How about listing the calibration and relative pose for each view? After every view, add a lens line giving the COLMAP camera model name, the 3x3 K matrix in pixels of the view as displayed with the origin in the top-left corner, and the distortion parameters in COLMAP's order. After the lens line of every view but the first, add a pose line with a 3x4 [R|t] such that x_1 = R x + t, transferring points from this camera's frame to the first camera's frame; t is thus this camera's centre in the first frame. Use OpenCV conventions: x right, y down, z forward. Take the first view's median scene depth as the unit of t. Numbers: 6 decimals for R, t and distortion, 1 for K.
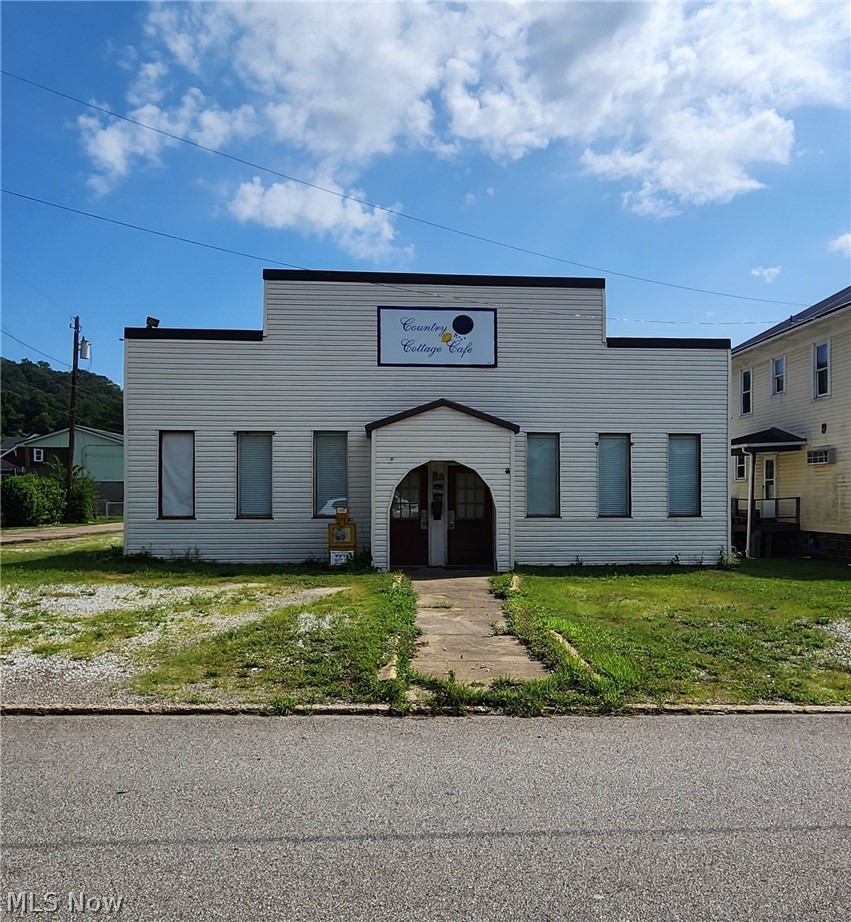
lens RADIAL K [[409.6, 0, 423.6], [0, 409.6, 467.7], [0, 0, 1]] dist [0.005877, -0.001626]
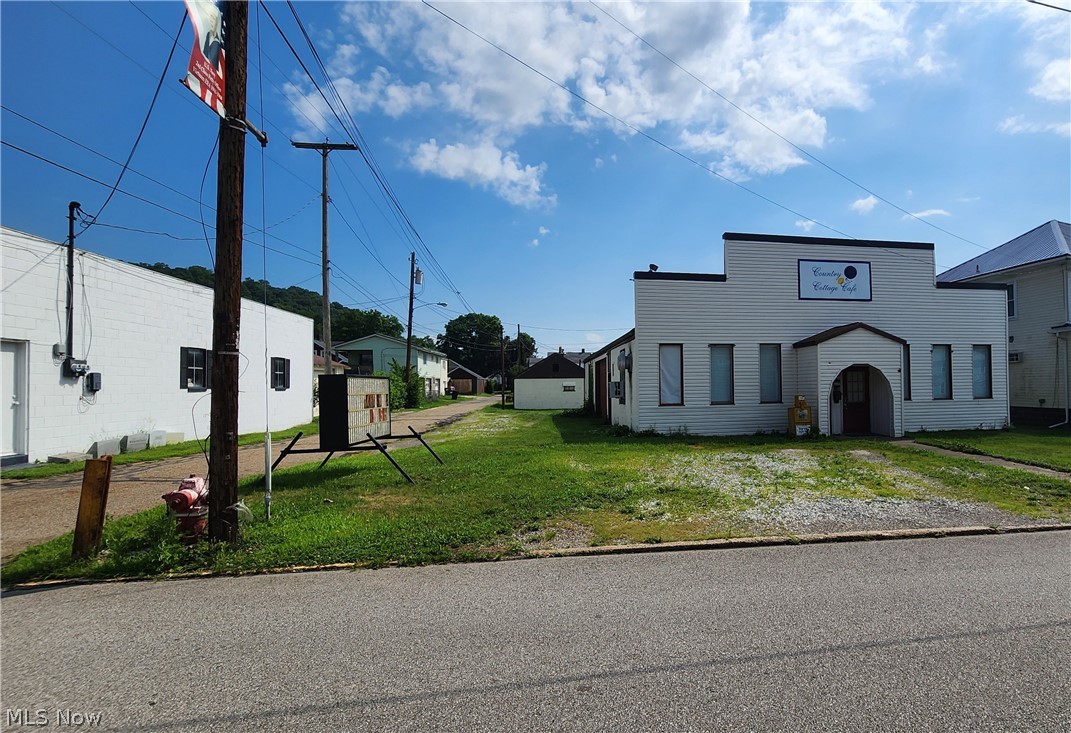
lens RADIAL K [[313.7, 0, 536.2], [0, 313.7, 363.8], [0, 0, 1]] dist [-0.000282, 0.000092]
pose [[0.997248, -0.006942, 0.073815, -0.179463], [0.006584, 0.999965, 0.005086, -0.004605], [-0.073847, -0.004586, 0.997259, -0.008717]]
